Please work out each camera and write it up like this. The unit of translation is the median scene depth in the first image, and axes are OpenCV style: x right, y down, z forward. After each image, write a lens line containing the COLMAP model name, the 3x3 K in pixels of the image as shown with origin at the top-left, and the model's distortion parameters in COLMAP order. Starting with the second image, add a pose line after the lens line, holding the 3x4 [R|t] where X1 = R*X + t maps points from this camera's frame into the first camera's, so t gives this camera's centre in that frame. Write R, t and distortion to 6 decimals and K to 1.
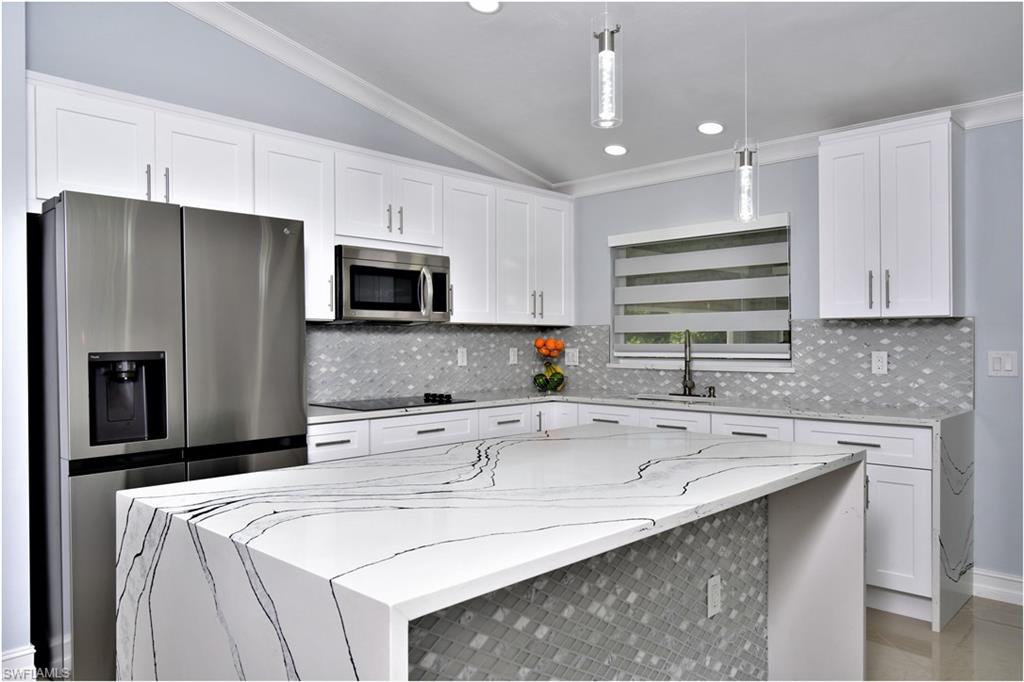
lens RADIAL K [[719.2, 0, 513.6], [0, 719.2, 344.5], [0, 0, 1]] dist [0.003895, -0.000354]
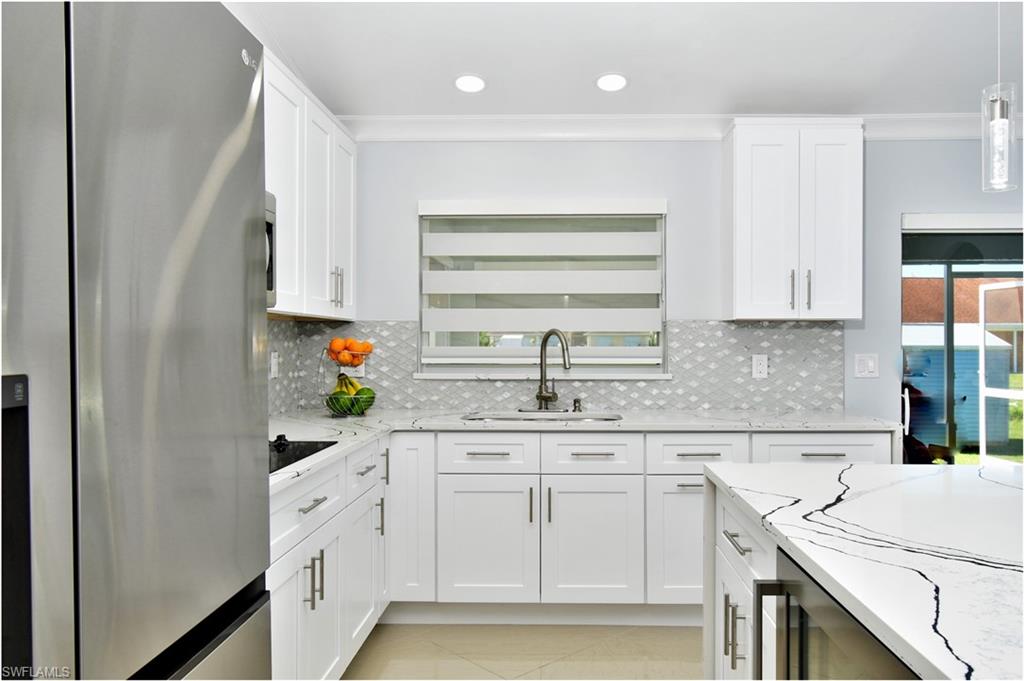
lens RADIAL K [[734.0, 0, 541.5], [0, 734.0, 340.7], [0, 0, 1]] dist [-0.006308, -0.001520]
pose [[0.739235, 0.005572, 0.673425, -0.332499], [-0.000301, 0.999968, -0.007943, -0.001076], [-0.673448, 0.005669, 0.739213, 0.426346]]
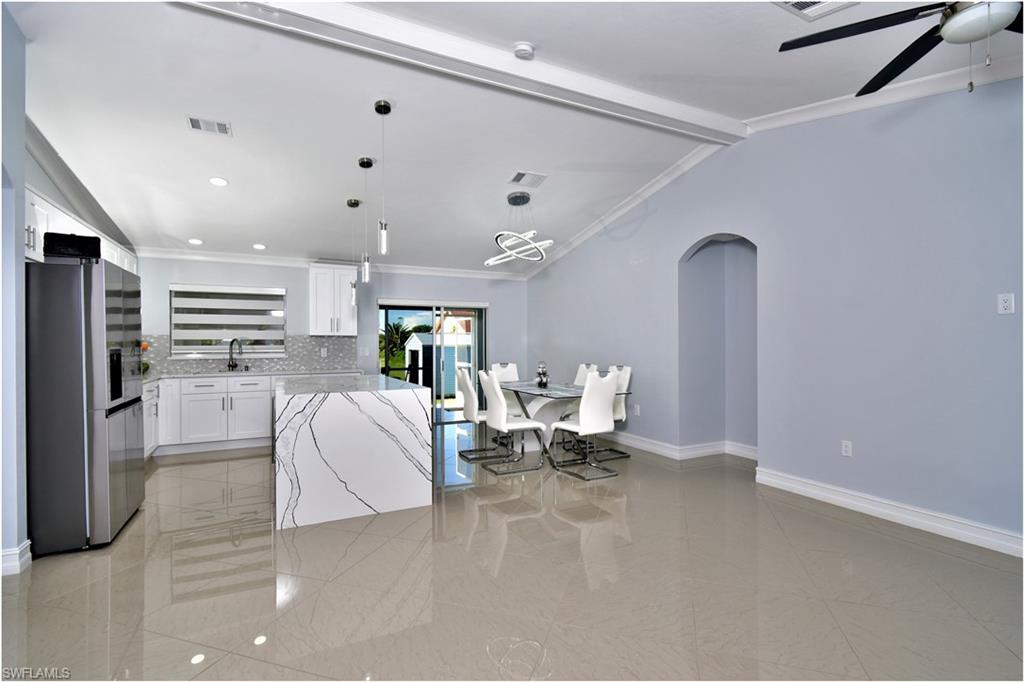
lens RADIAL K [[481.9, 0, 512.6], [0, 481.9, 344.1], [0, 0, 1]] dist [0.011114, 0.000190]
pose [[0.341058, 0.000474, 0.940042, -0.814832], [0.005908, 0.999979, -0.002647, 0.003424], [-0.940024, 0.006456, 0.341048, -0.214144]]
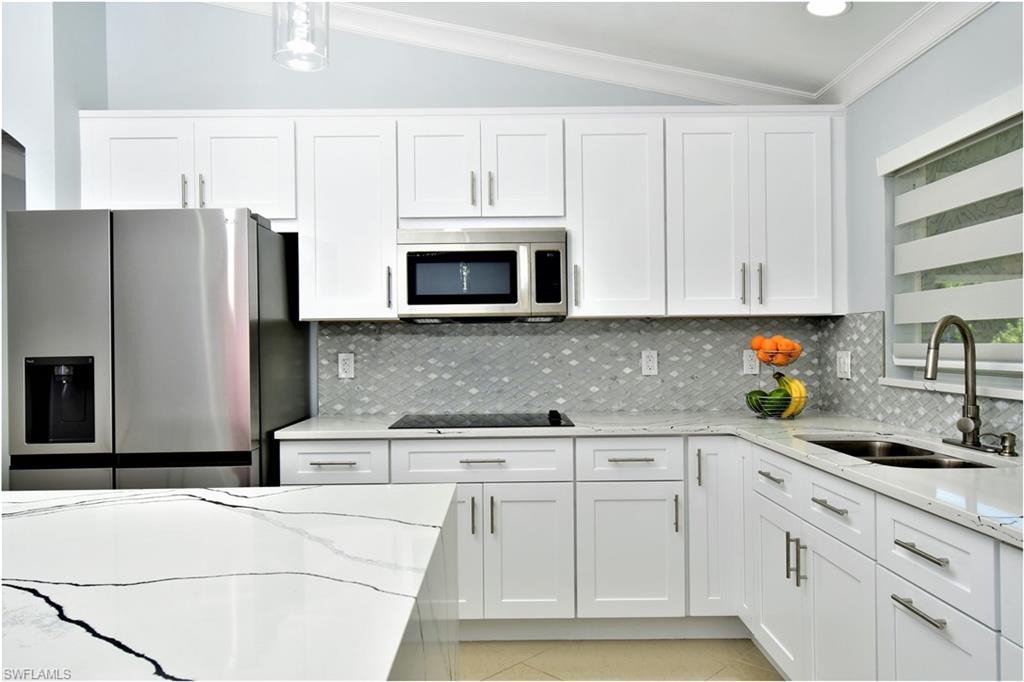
lens RADIAL K [[719.2, 0, 513.6], [0, 719.2, 344.5], [0, 0, 1]] dist [0.003895, -0.000354]
pose [[0.695899, -0.004628, -0.718125, 0.408008], [0.005911, 0.999982, -0.000716, -0.001679], [0.718115, -0.003747, 0.695914, 0.453850]]
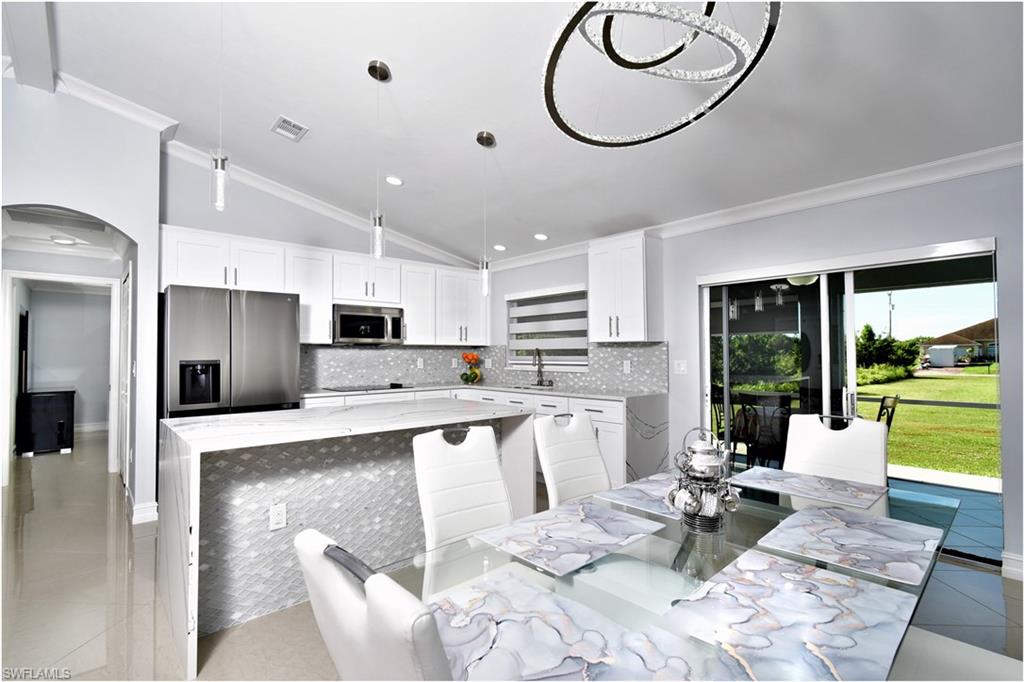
lens RADIAL K [[481.9, 0, 512.6], [0, 481.9, 344.1], [0, 0, 1]] dist [0.011114, 0.000190]
pose [[0.996694, -0.001374, -0.081234, 0.291185], [-0.000564, 0.999716, -0.023830, -0.002282], [0.081244, 0.023798, 0.996410, -0.199104]]
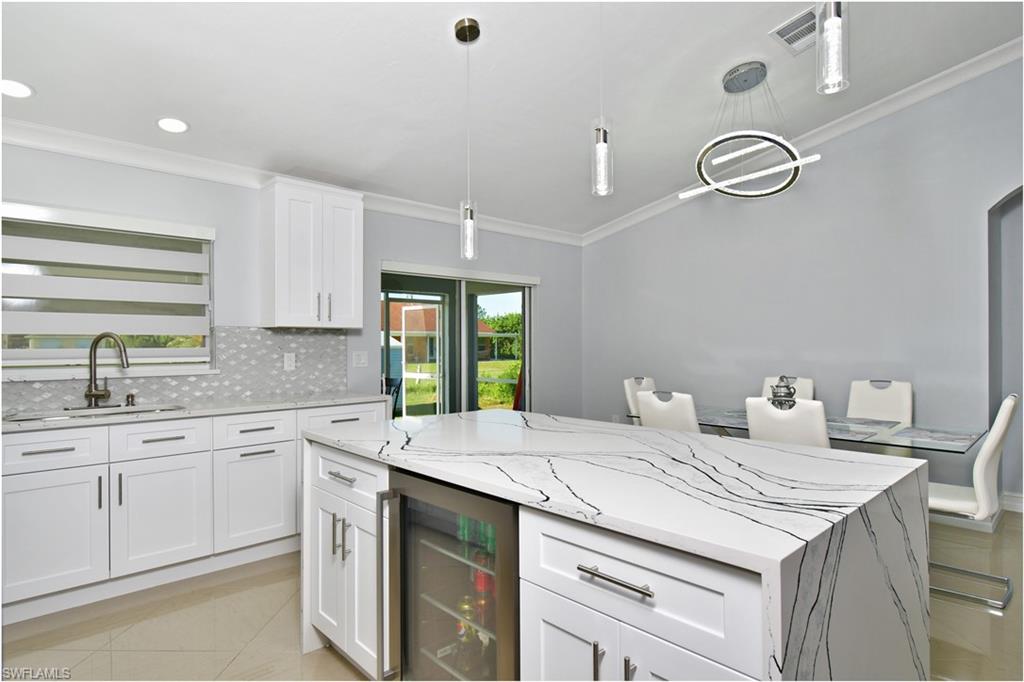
lens RADIAL K [[557.8, 0, 515.5], [0, 557.8, 343.9], [0, 0, 1]] dist [-0.001613, -0.001189]
pose [[0.047604, 0.002441, 0.998863, -0.437159], [0.007367, 0.999969, -0.002795, -0.000901], [-0.998839, 0.007492, 0.047584, 0.489884]]
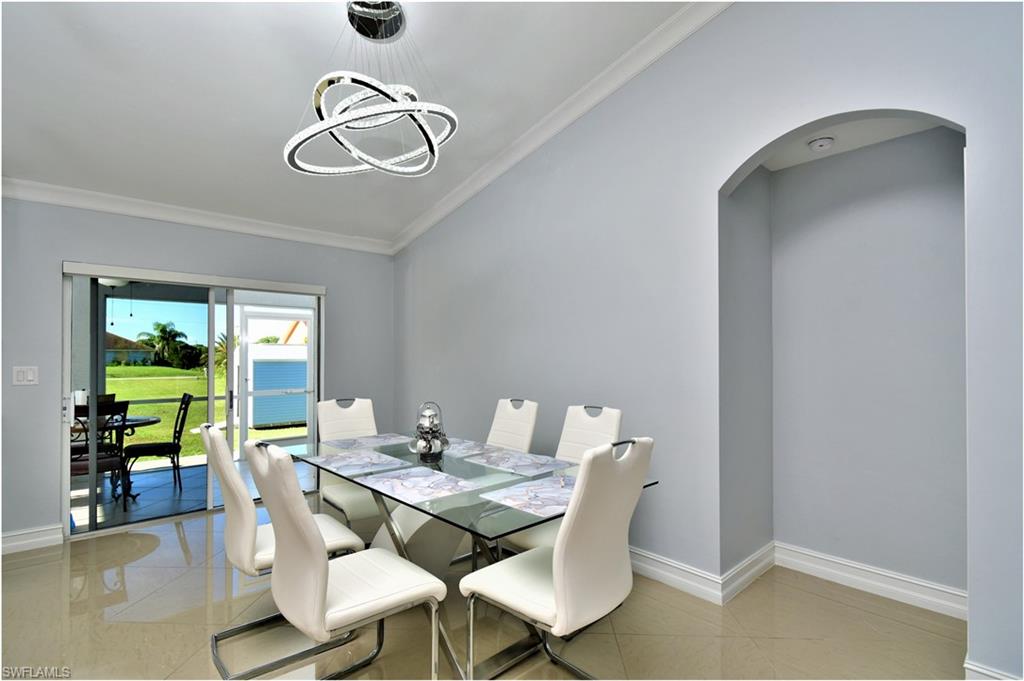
lens RADIAL K [[481.9, 0, 512.6], [0, 481.9, 343.6], [0, 0, 1]] dist [0.011114, 0.000190]
pose [[0.077049, 0.038540, 0.996282, -0.141119], [0.003088, 0.999239, -0.038893, 0.003713], [-0.997023, 0.006073, 0.076871, 0.007248]]
